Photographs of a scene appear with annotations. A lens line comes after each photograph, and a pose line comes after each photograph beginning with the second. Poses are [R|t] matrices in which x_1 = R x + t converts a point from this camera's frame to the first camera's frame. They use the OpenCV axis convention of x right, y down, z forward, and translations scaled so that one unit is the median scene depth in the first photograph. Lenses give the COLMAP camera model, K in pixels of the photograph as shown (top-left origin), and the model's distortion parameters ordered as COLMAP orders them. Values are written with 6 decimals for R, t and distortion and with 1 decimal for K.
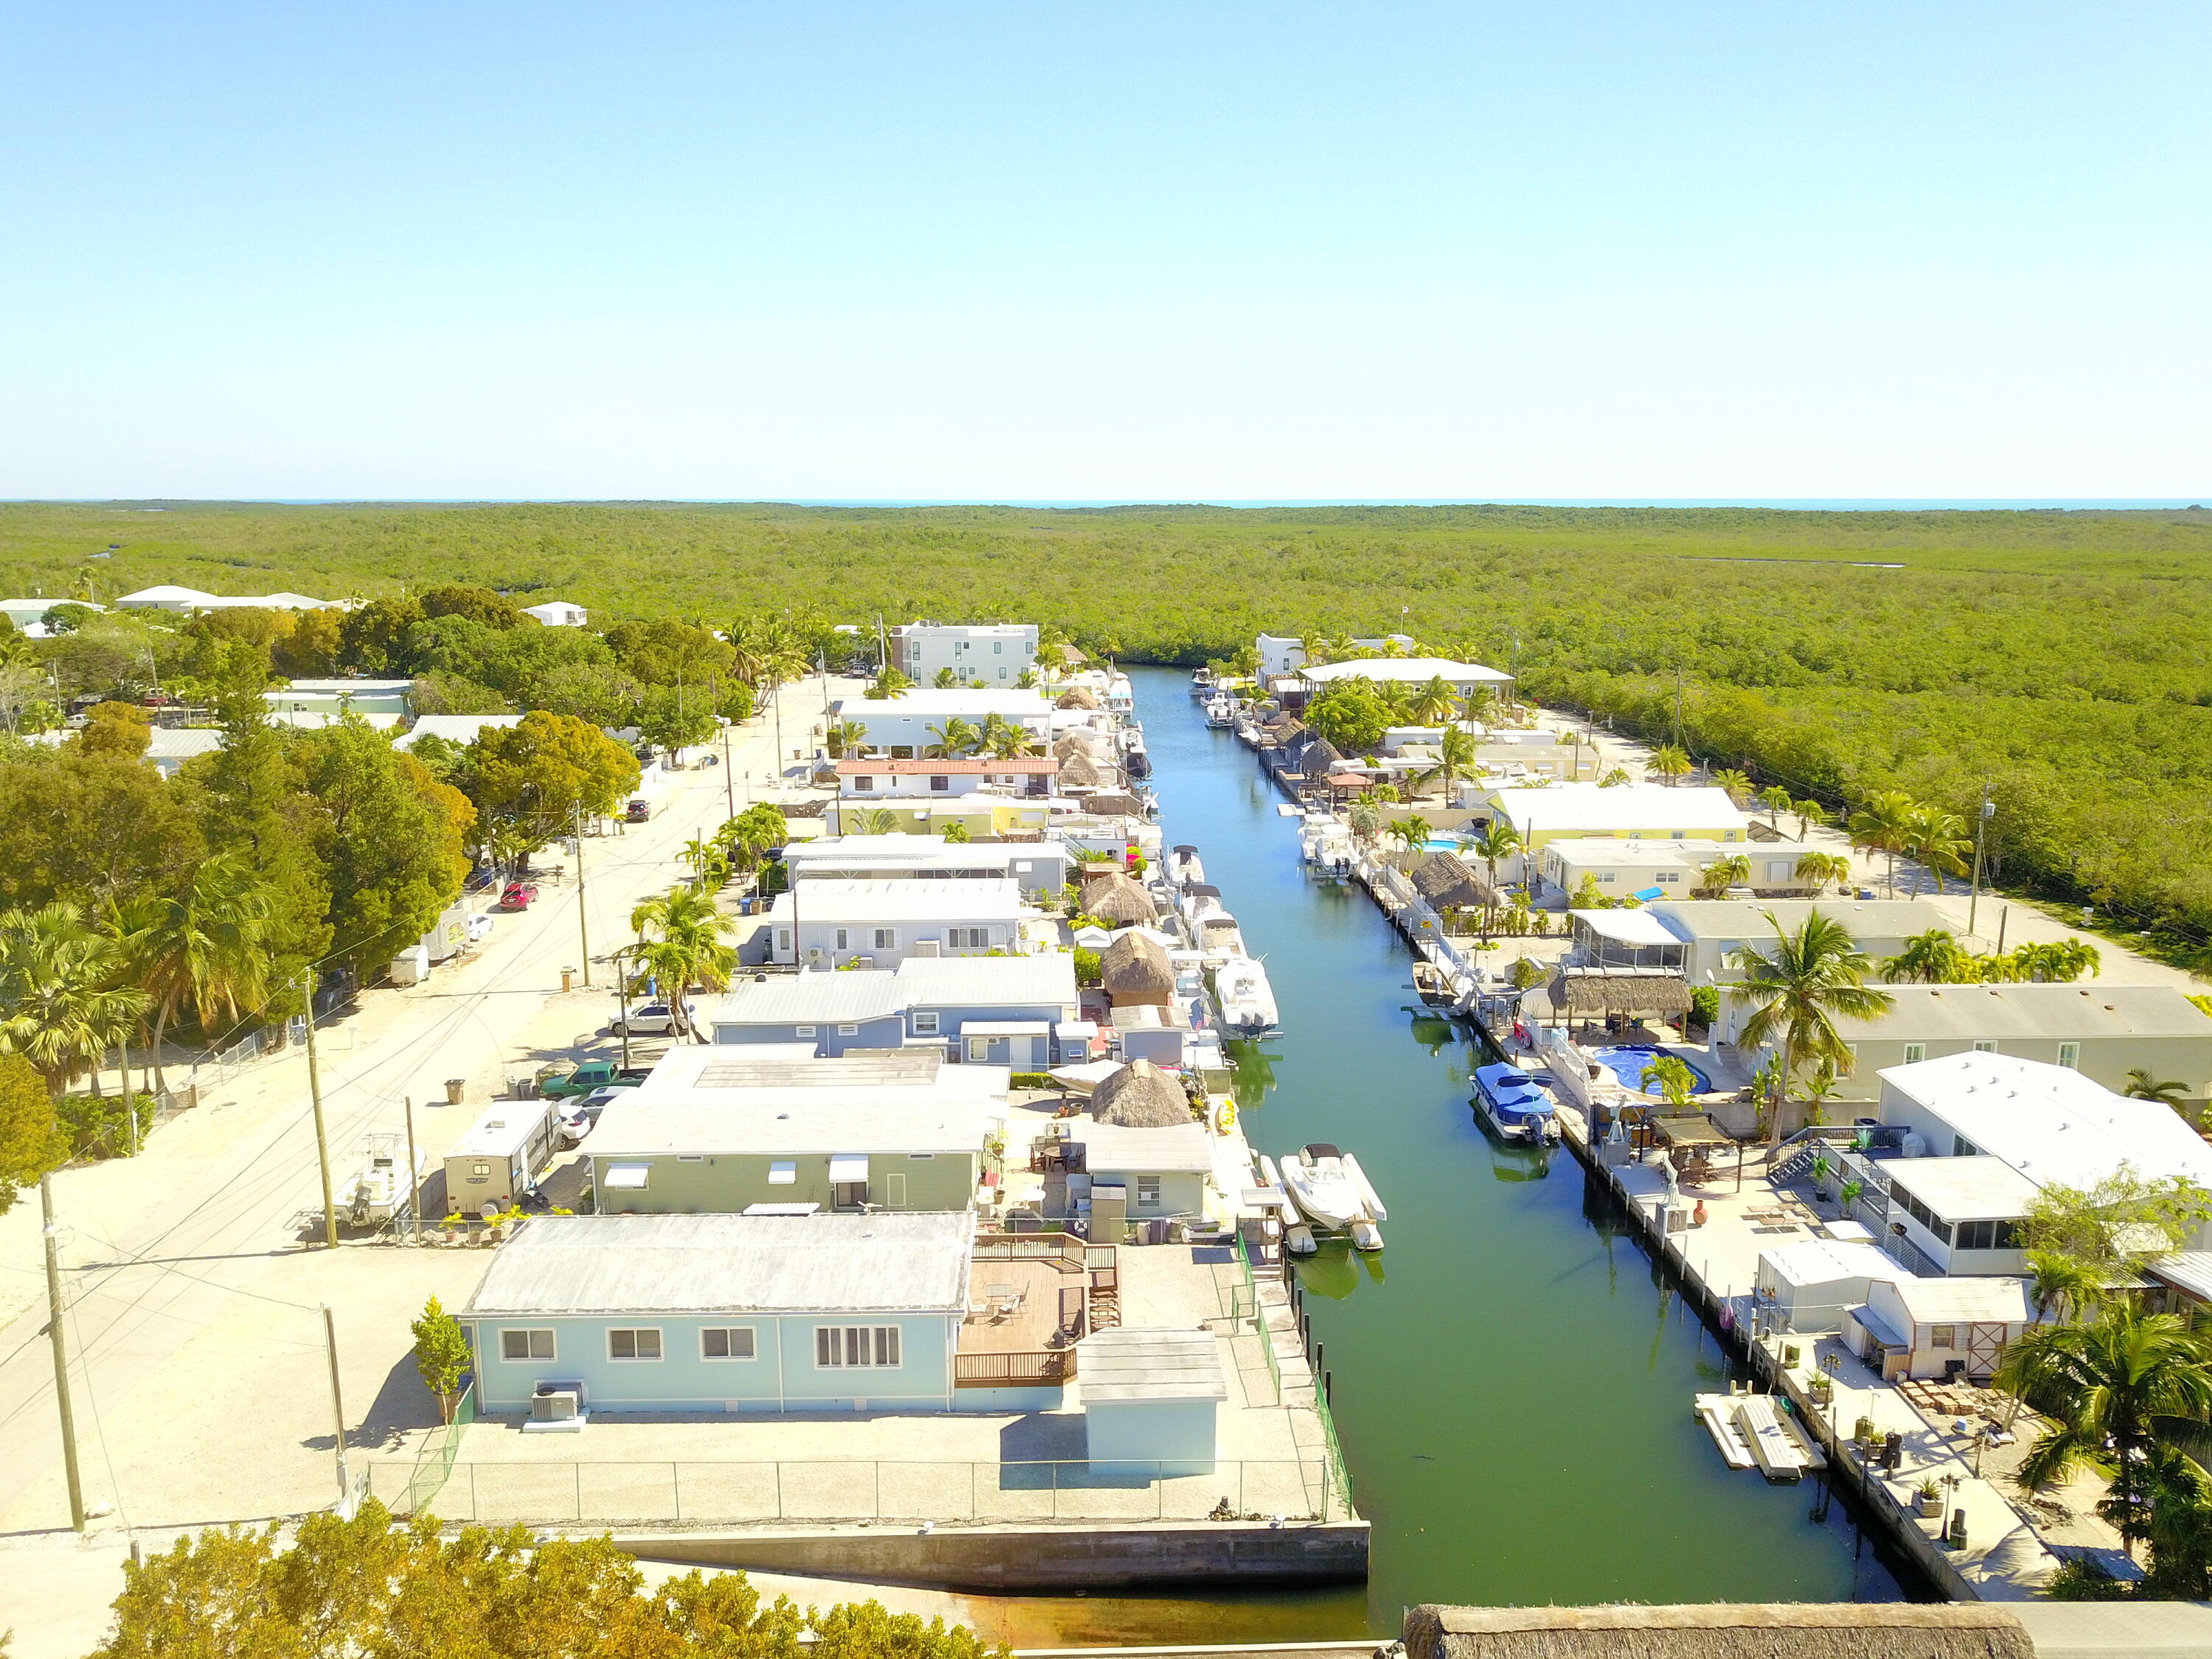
lens RADIAL K [[1695.4, 0, 1098.2], [0, 1695.4, 856.4], [0, 0, 1]] dist [0.034122, -0.046018]
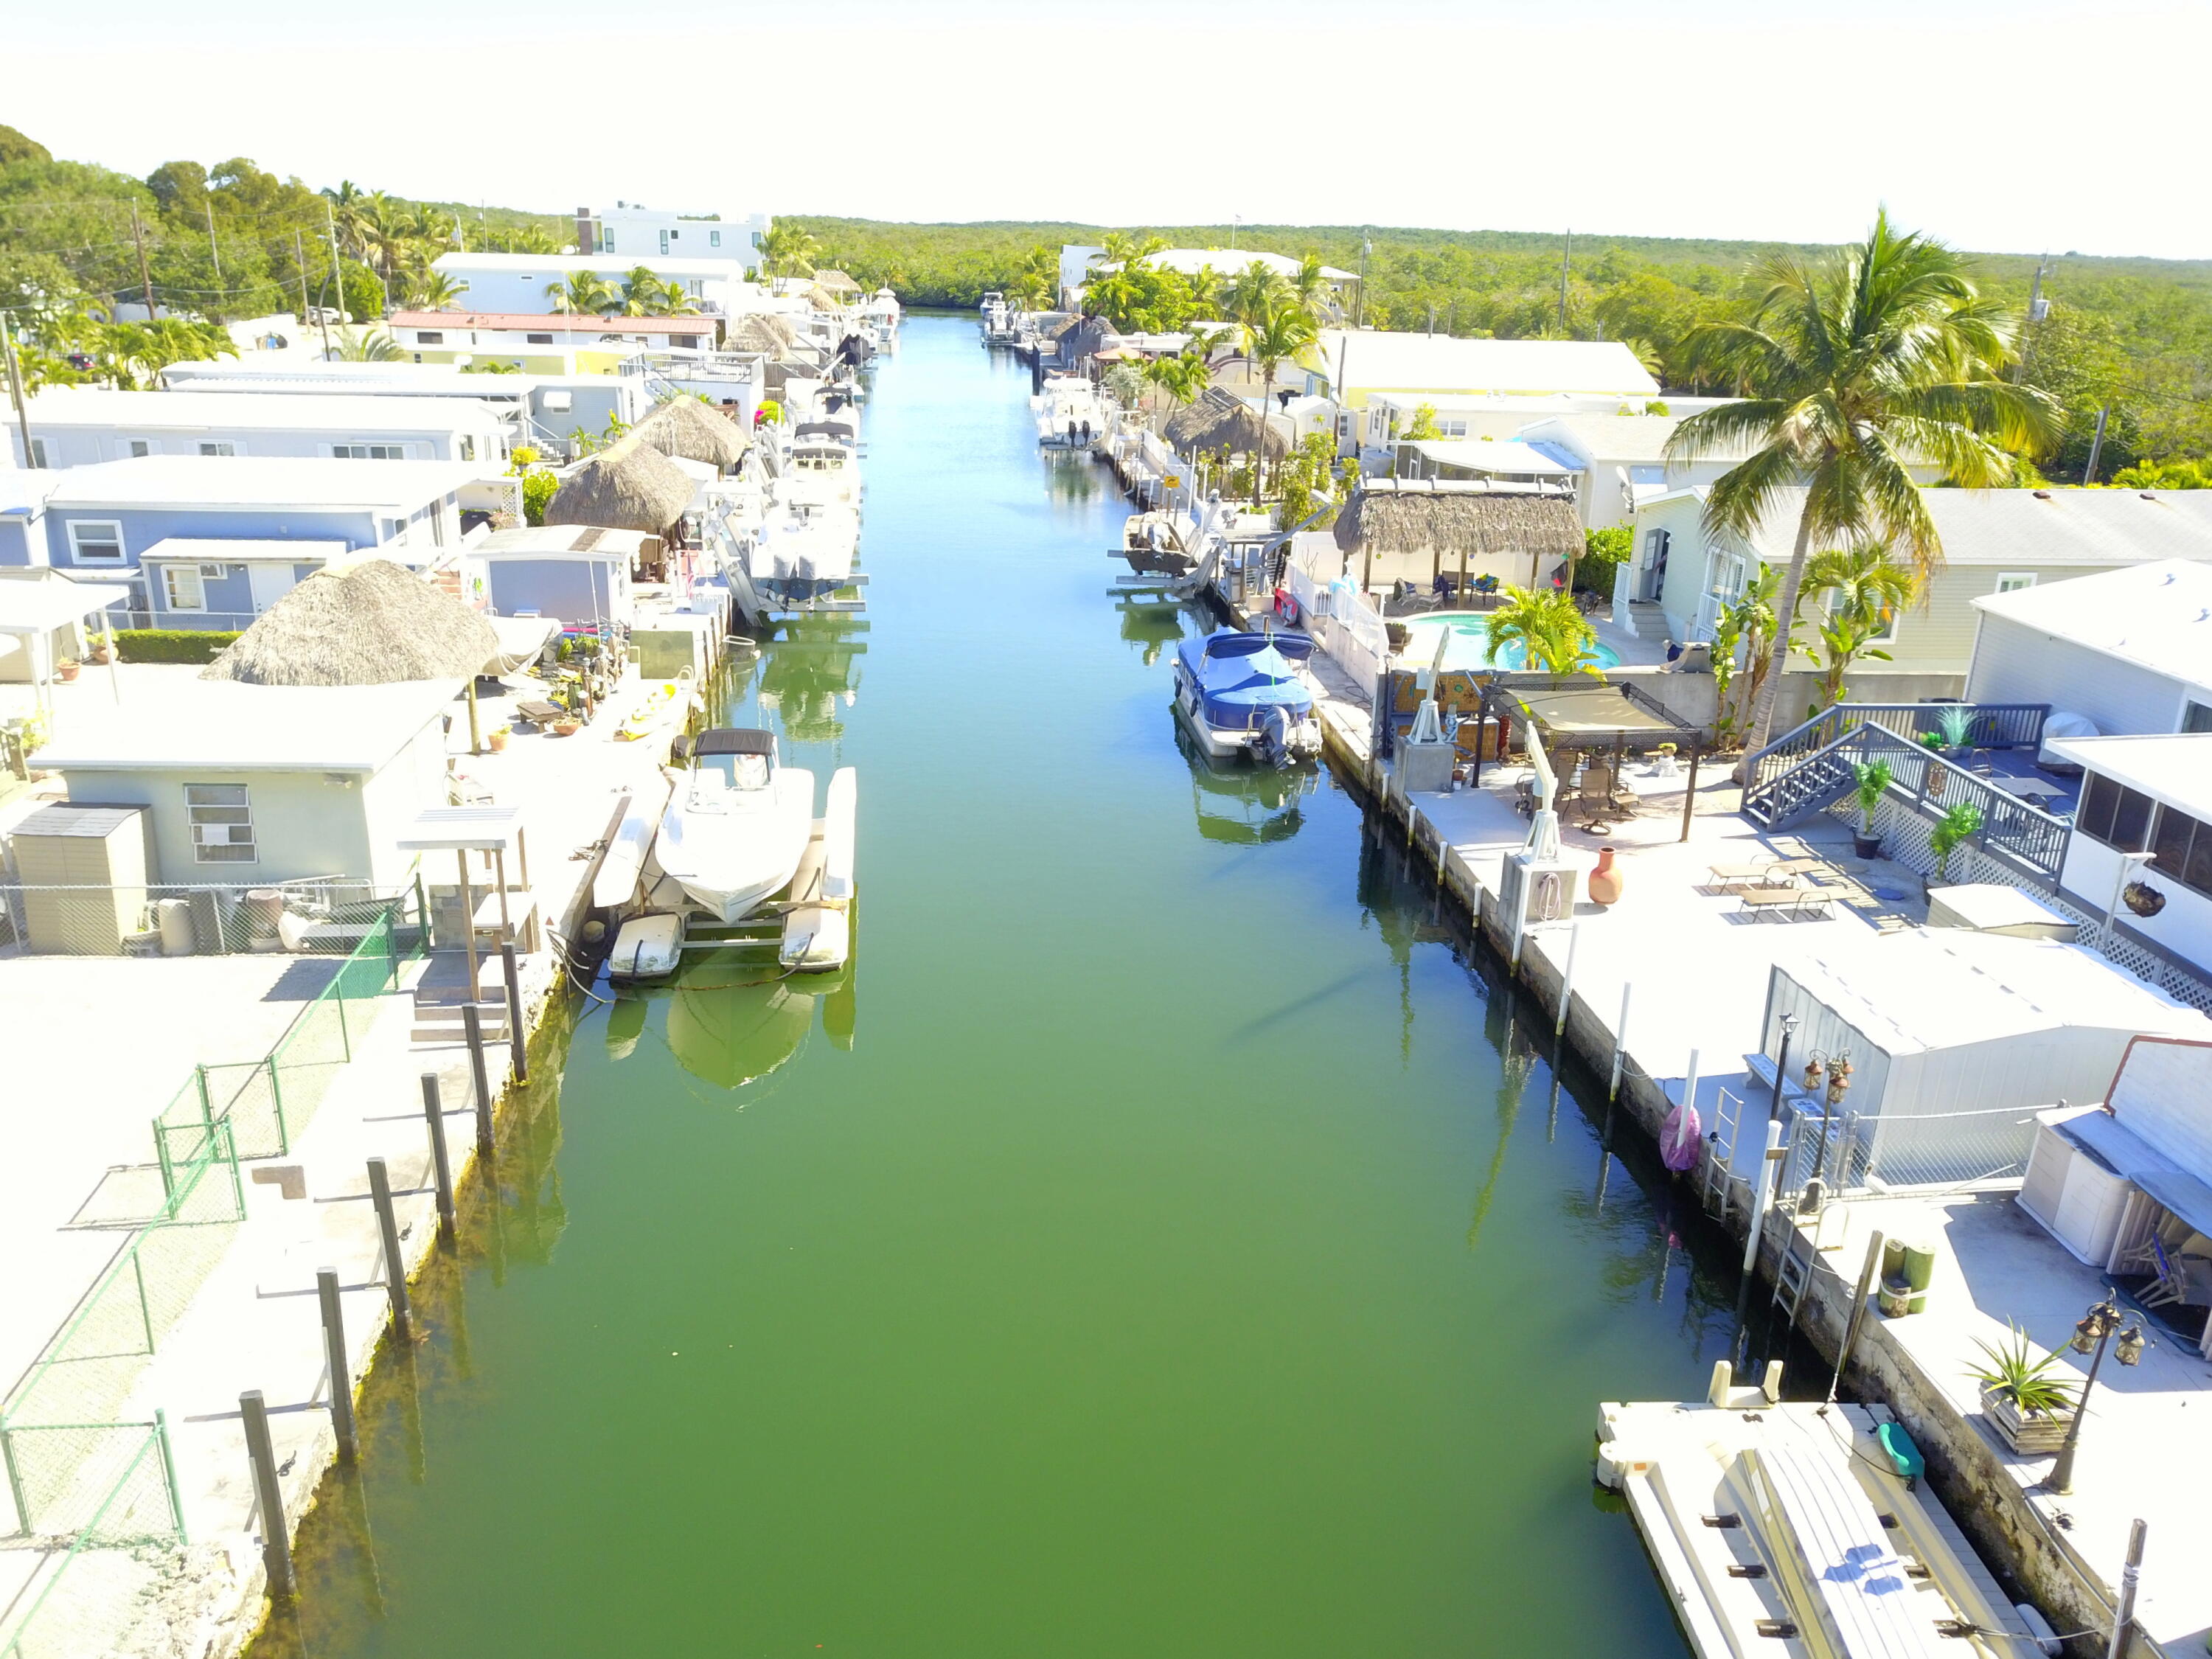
lens RADIAL K [[1695.4, 0, 1098.2], [0, 1695.4, 856.4], [0, 0, 1]] dist [0.034122, -0.046018]
pose [[0.996999, 0.002386, 0.077374, 0.186657], [-0.013549, 0.989474, 0.144072, 0.138232], [-0.076216, -0.144688, 0.986538, 0.567026]]
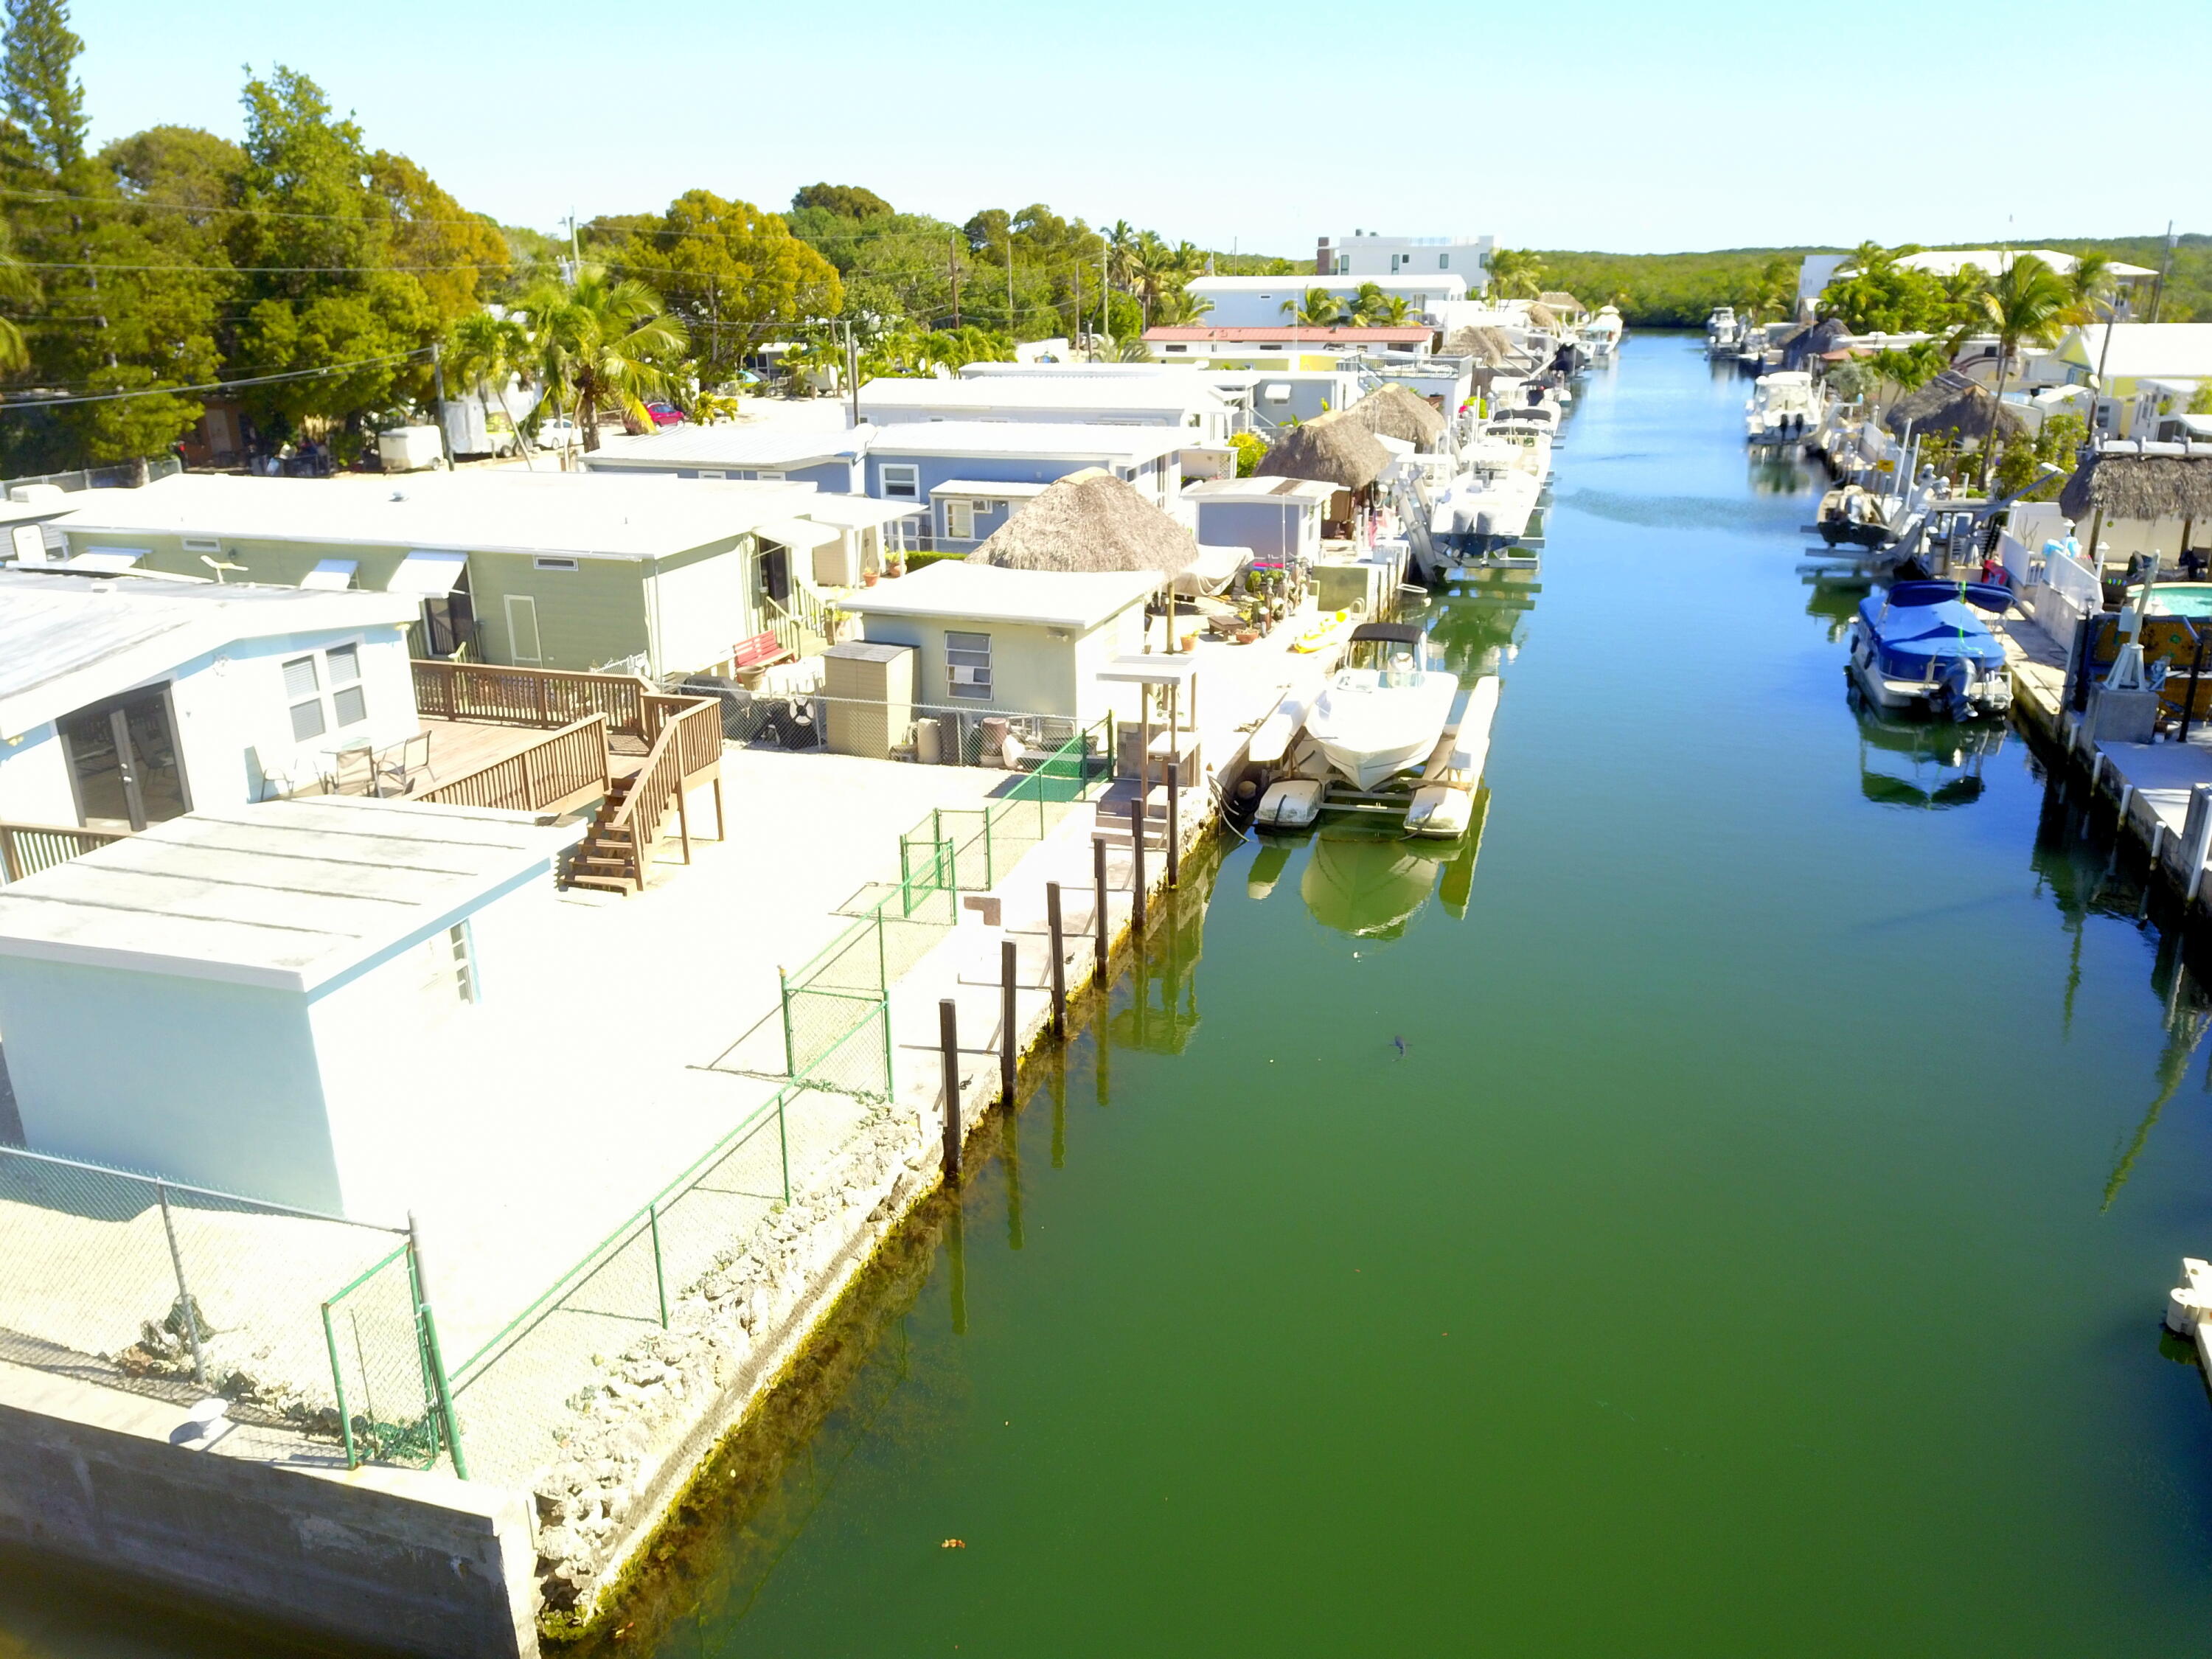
lens RADIAL K [[1683.6, 0, 1106.0], [0, 1683.6, 829.5], [0, 0, 1]] dist [0.007936, -0.007228]
pose [[0.946981, 0.096206, -0.306547, 0.202290], [-0.059088, 0.989991, 0.128163, 0.170124], [0.315809, -0.103255, 0.943188, 0.530987]]
